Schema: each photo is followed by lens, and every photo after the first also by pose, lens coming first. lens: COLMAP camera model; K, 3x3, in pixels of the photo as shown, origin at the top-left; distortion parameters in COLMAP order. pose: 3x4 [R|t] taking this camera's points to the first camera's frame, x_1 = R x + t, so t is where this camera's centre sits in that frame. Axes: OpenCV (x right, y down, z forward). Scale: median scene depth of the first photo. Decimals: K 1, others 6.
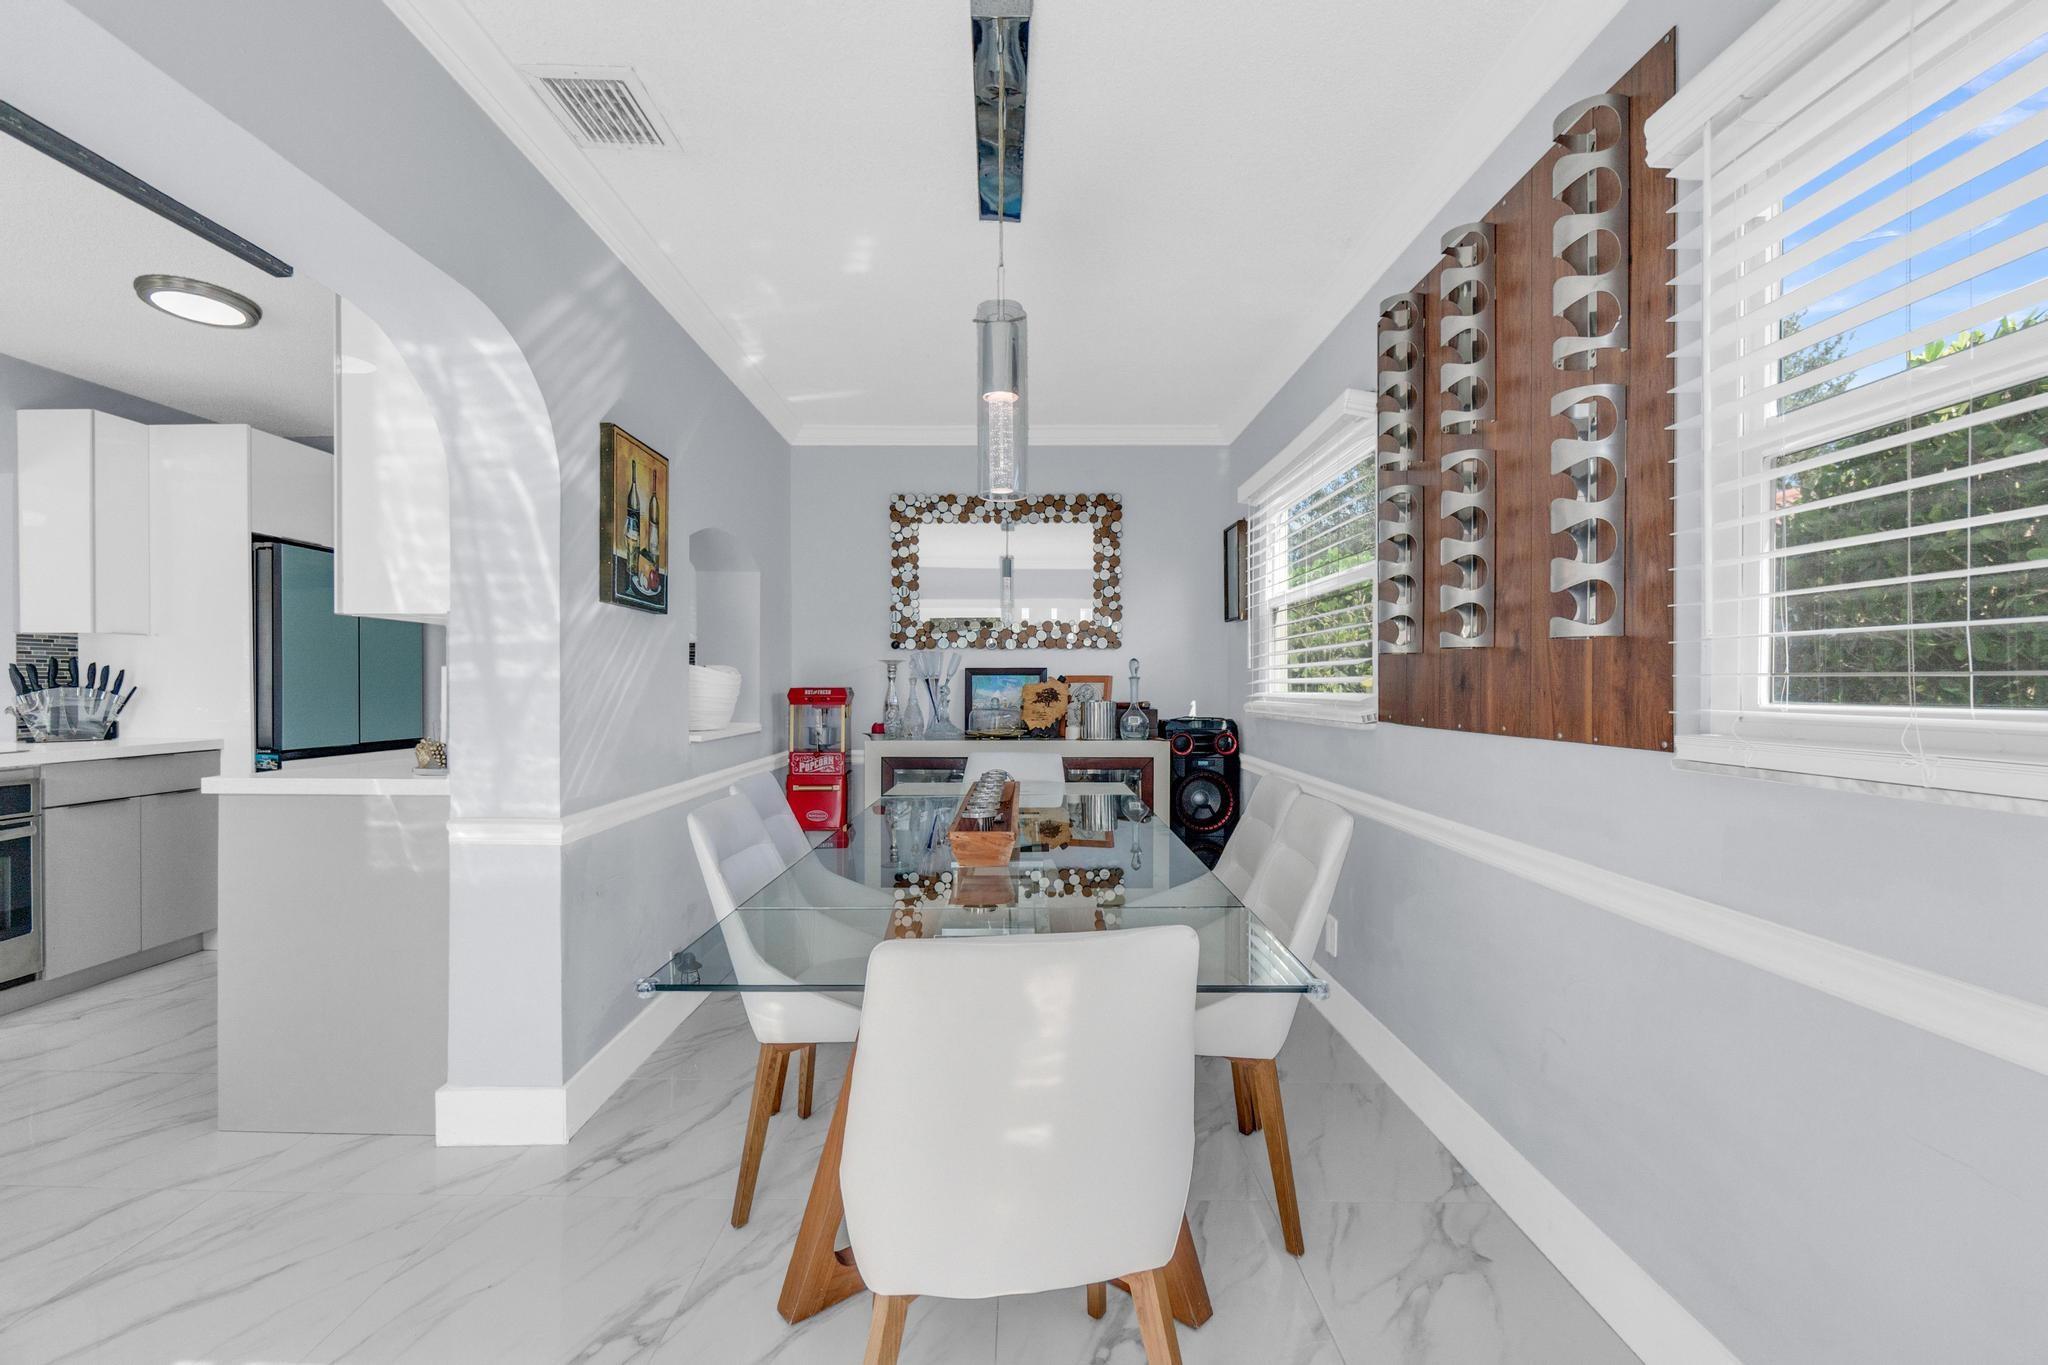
lens RADIAL K [[895.2, 0, 1012.3], [0, 895.2, 690.4], [0, 0, 1]] dist [-0.001990, -0.000217]
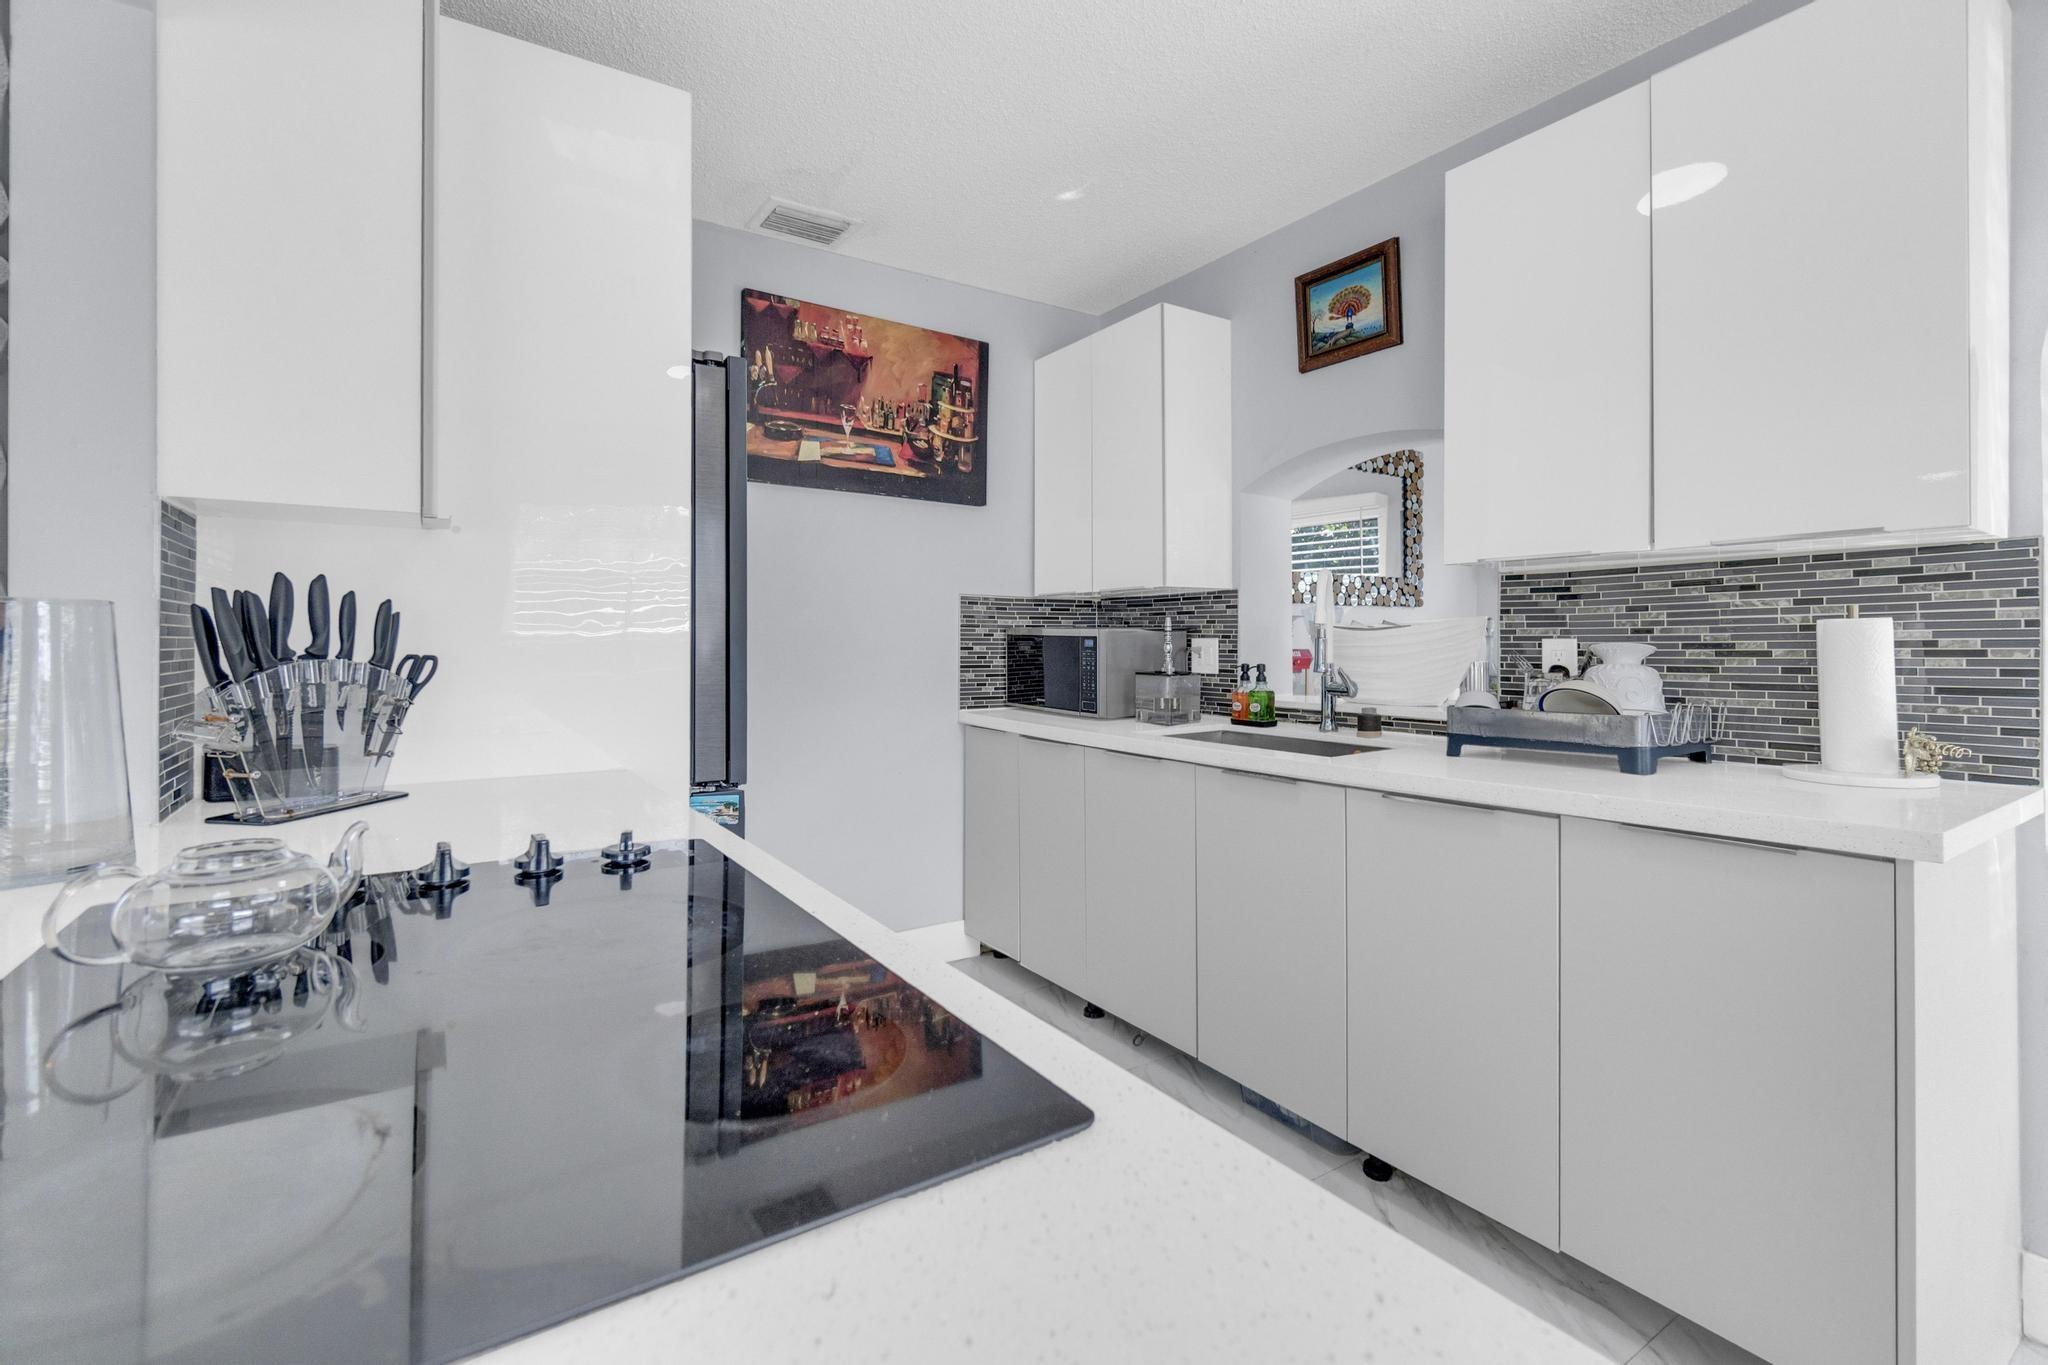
lens RADIAL K [[892.0, 0, 999.0], [0, 892.0, 641.8], [0, 0, 1]] dist [-0.001212, 0.000163]
pose [[0.832459, -0.001363, 0.554085, -1.590271], [0.006197, 0.999957, -0.006851, -0.010061], [-0.554052, 0.009137, 0.832432, 0.853170]]
